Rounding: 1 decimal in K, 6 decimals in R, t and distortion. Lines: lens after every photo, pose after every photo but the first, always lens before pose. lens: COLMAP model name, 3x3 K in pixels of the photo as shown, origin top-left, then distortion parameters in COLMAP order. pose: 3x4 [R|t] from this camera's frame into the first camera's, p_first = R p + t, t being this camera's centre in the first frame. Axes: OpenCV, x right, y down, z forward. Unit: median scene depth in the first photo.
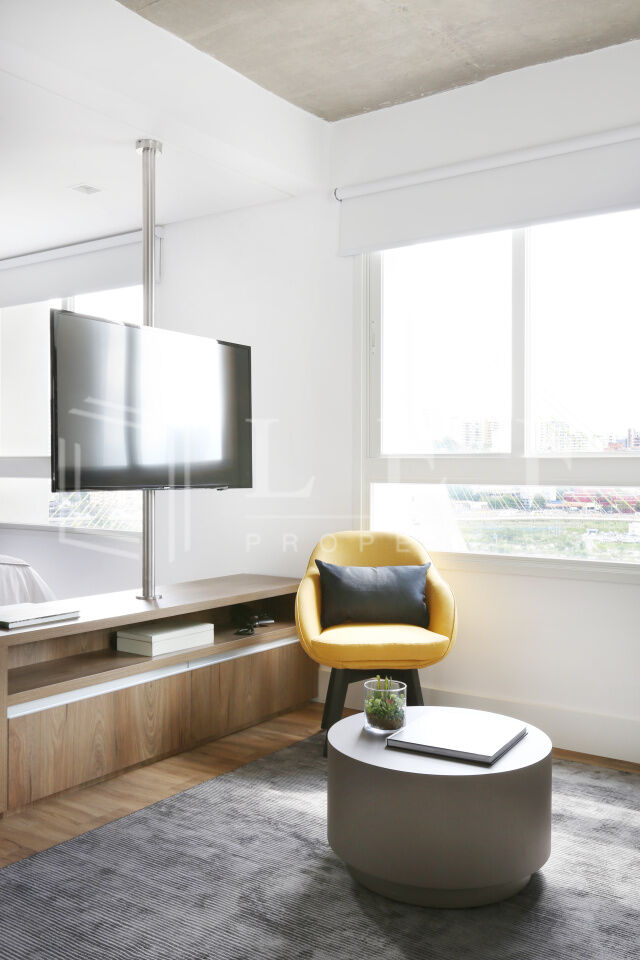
lens RADIAL K [[863.8, 0, 320.0], [0, 863.8, 480.0], [0, 0, 1]] dist [-0.012810, 0.002637]
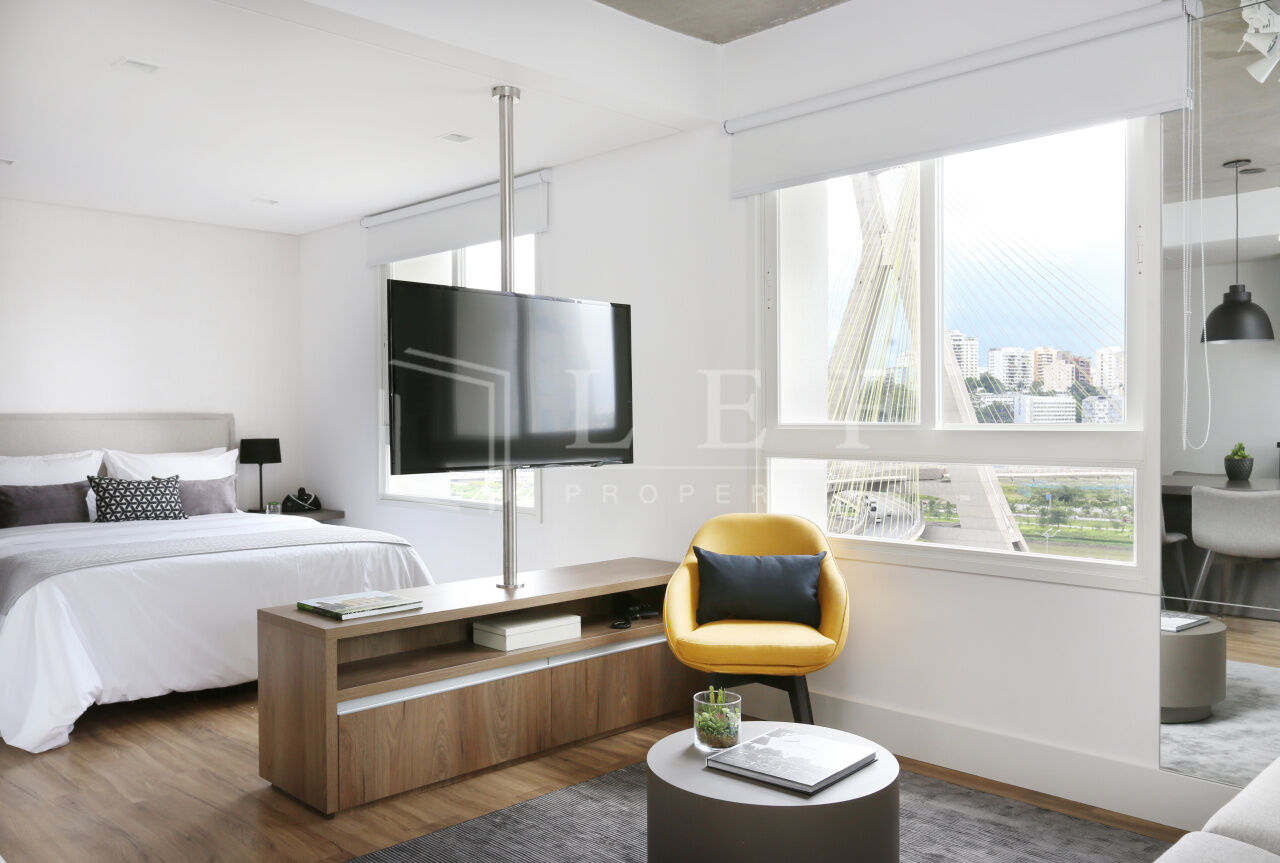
lens RADIAL K [[1016.0, 0, 640.0], [0, 1016.0, 431.5], [0, 0, 1]] dist [-0.002427, -0.008505]
pose [[0.983150, -0.006384, -0.182687, 0.147637], [0.006947, 0.999973, 0.002439, -0.031988], [0.182667, -0.003667, 0.983168, -0.038204]]
